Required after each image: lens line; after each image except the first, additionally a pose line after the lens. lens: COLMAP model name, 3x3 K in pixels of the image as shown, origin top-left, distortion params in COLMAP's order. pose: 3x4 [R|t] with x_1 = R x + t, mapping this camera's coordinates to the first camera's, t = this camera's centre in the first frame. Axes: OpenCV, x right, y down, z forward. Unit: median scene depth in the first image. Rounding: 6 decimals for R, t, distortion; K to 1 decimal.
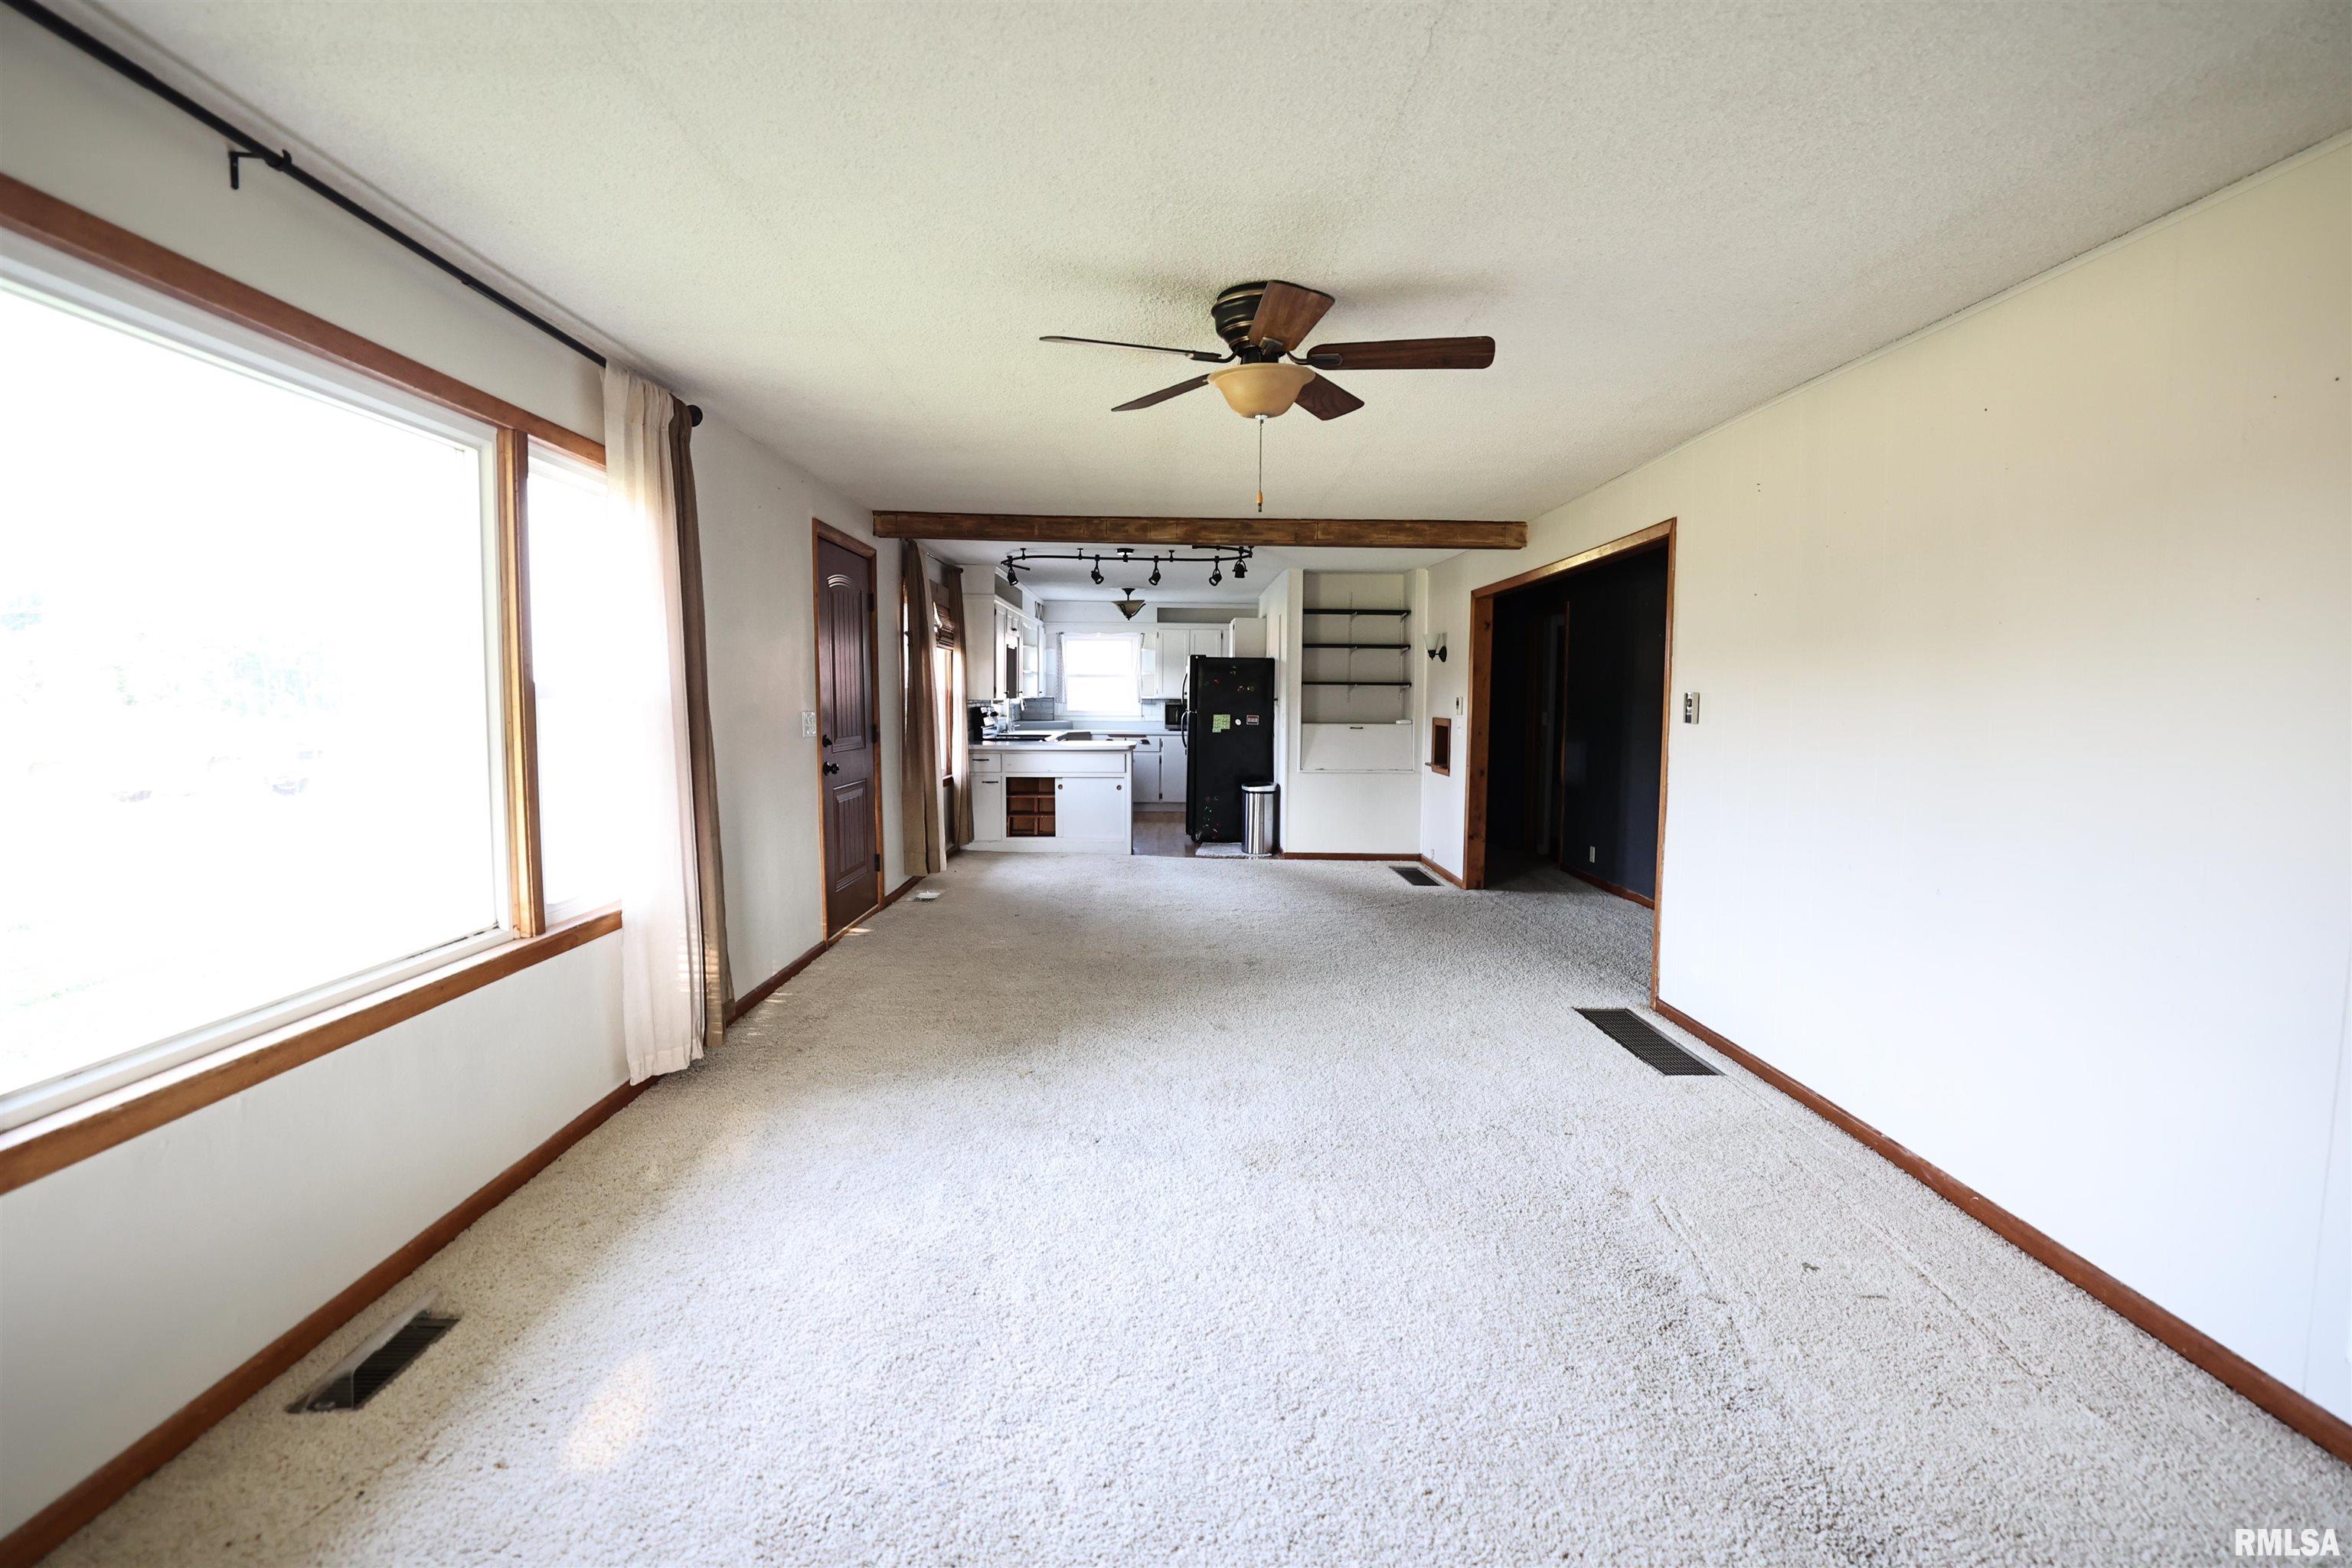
lens RADIAL K [[991.1, 0, 1174.9], [0, 991.1, 798.3], [0, 0, 1]] dist [-0.045264, -0.000155]
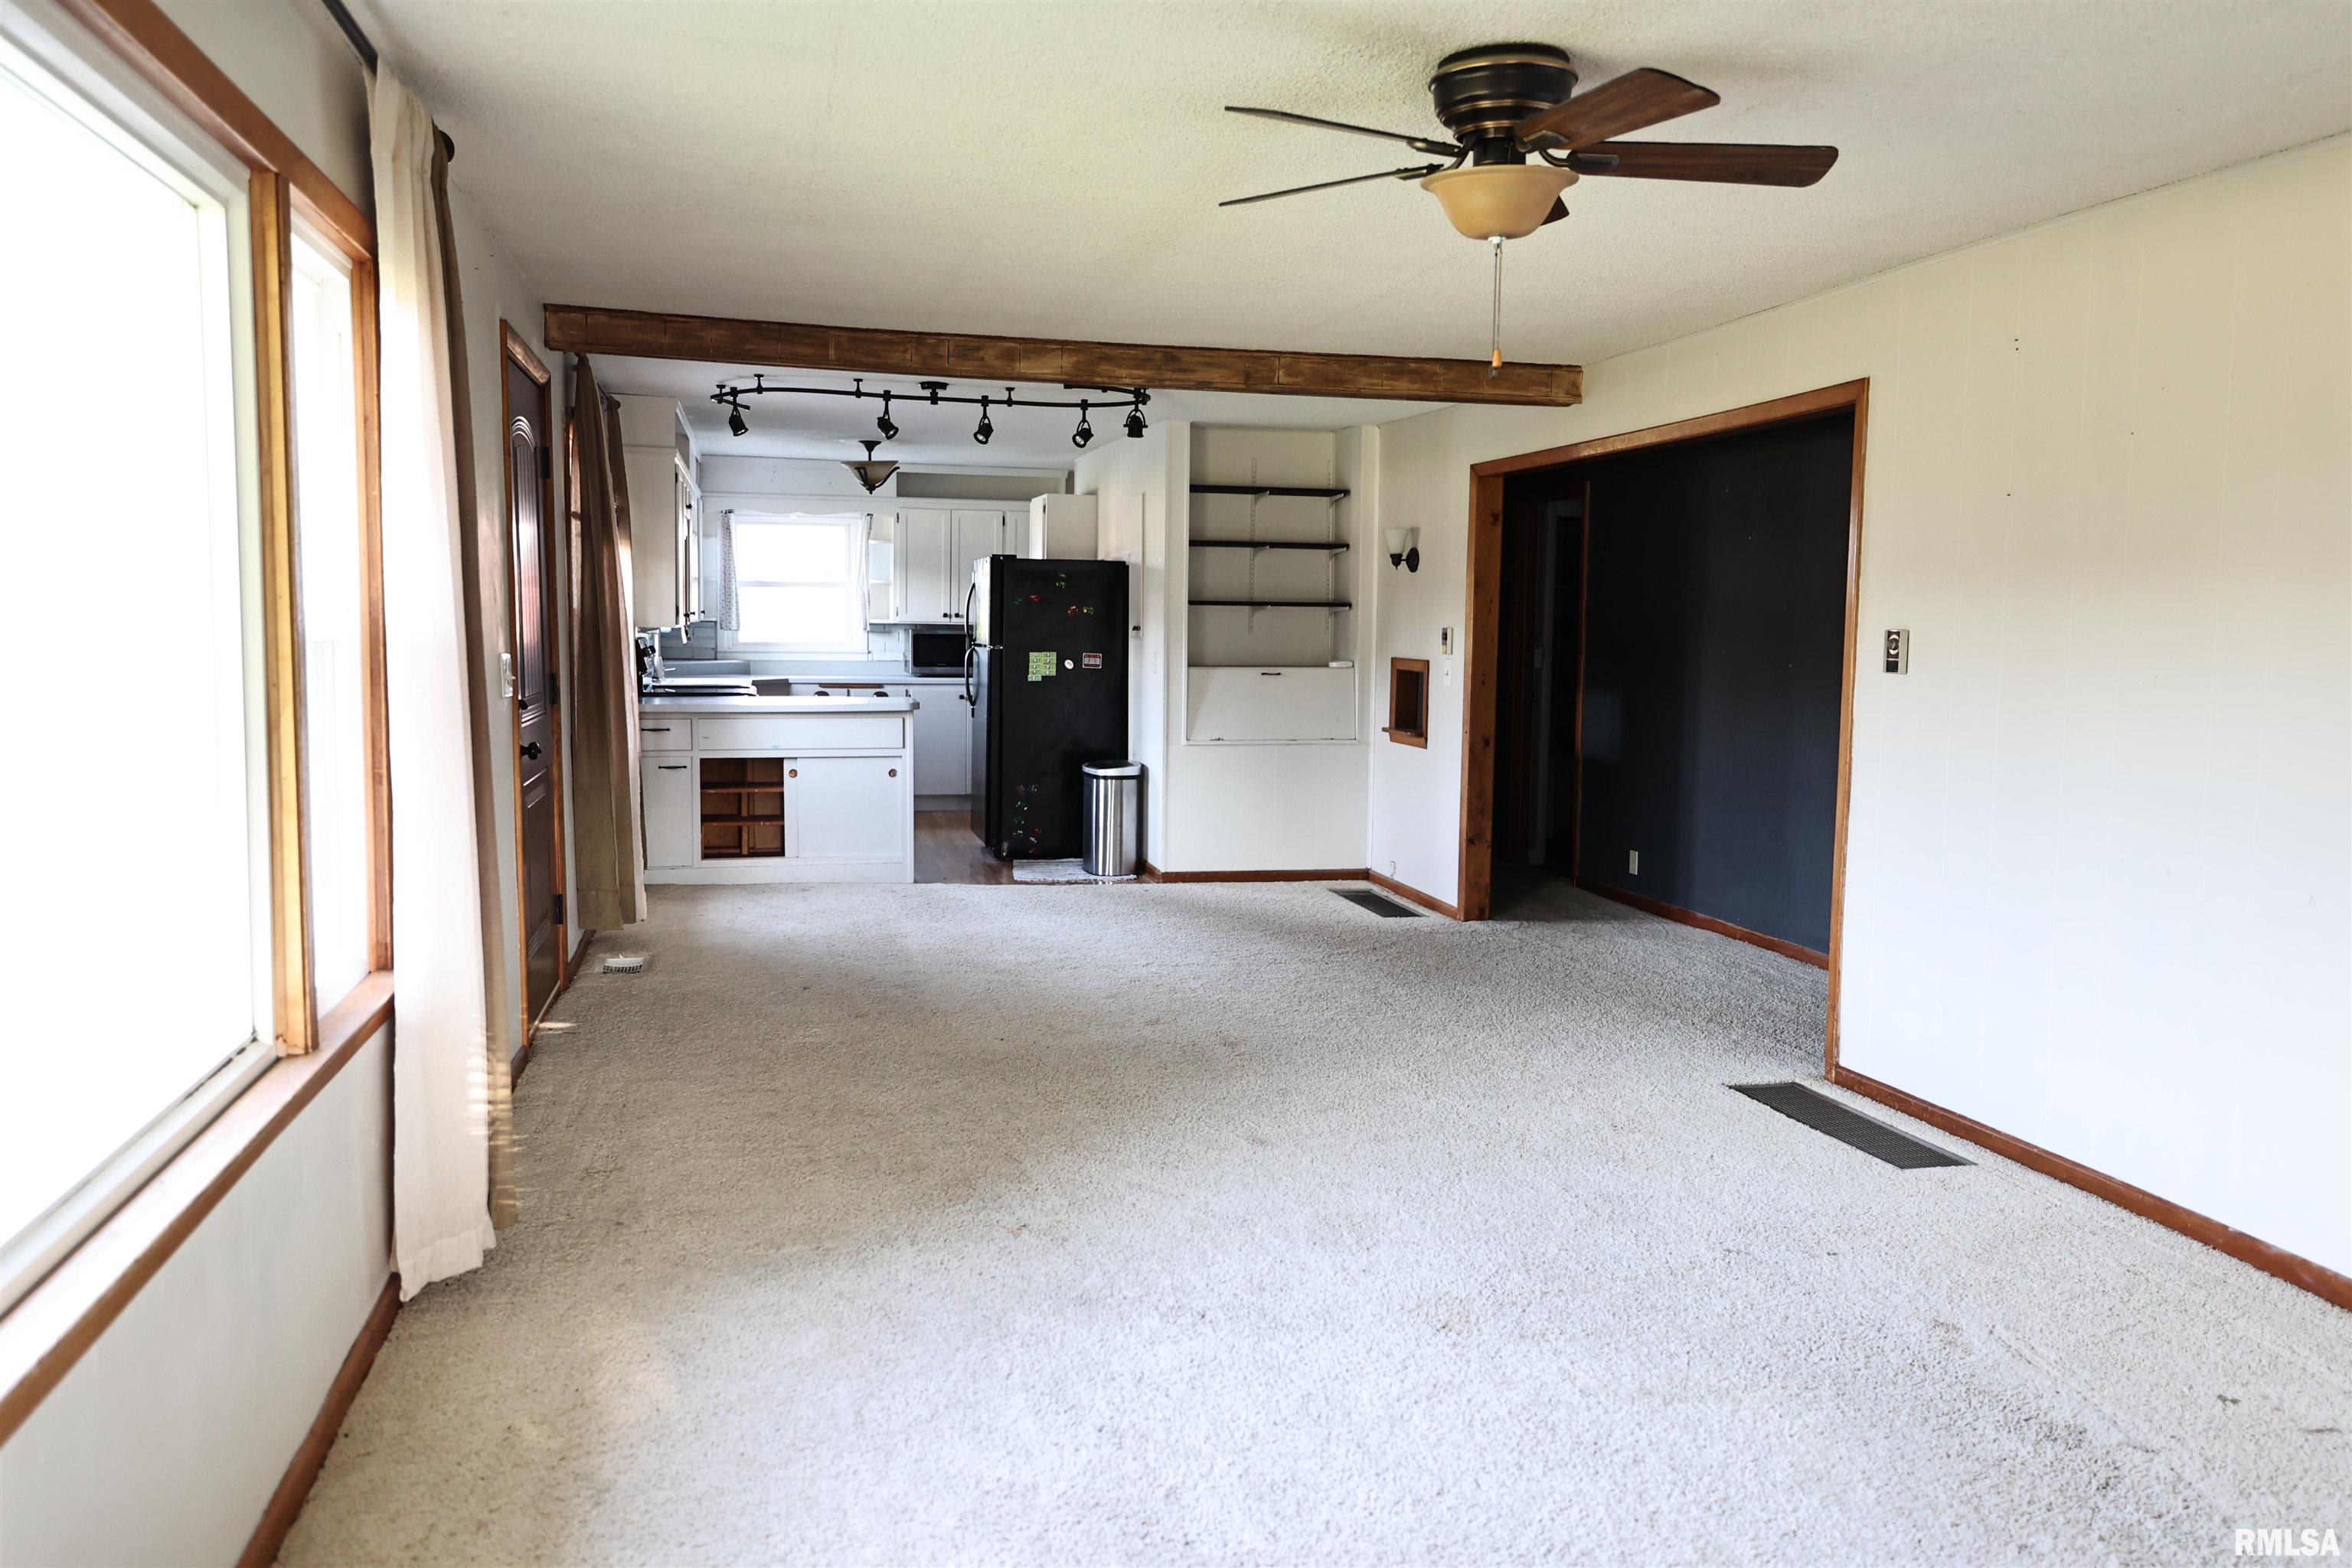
lens RADIAL K [[1650.5, 0, 1174.9], [0, 1650.5, 783.0], [0, 0, 1]] dist [0.004510, 0.009289]
pose [[0.976055, -0.017058, 0.216853, -0.219982], [0.017293, 0.999850, 0.000814, -0.005691], [-0.216834, 0.002955, 0.976204, -0.047814]]
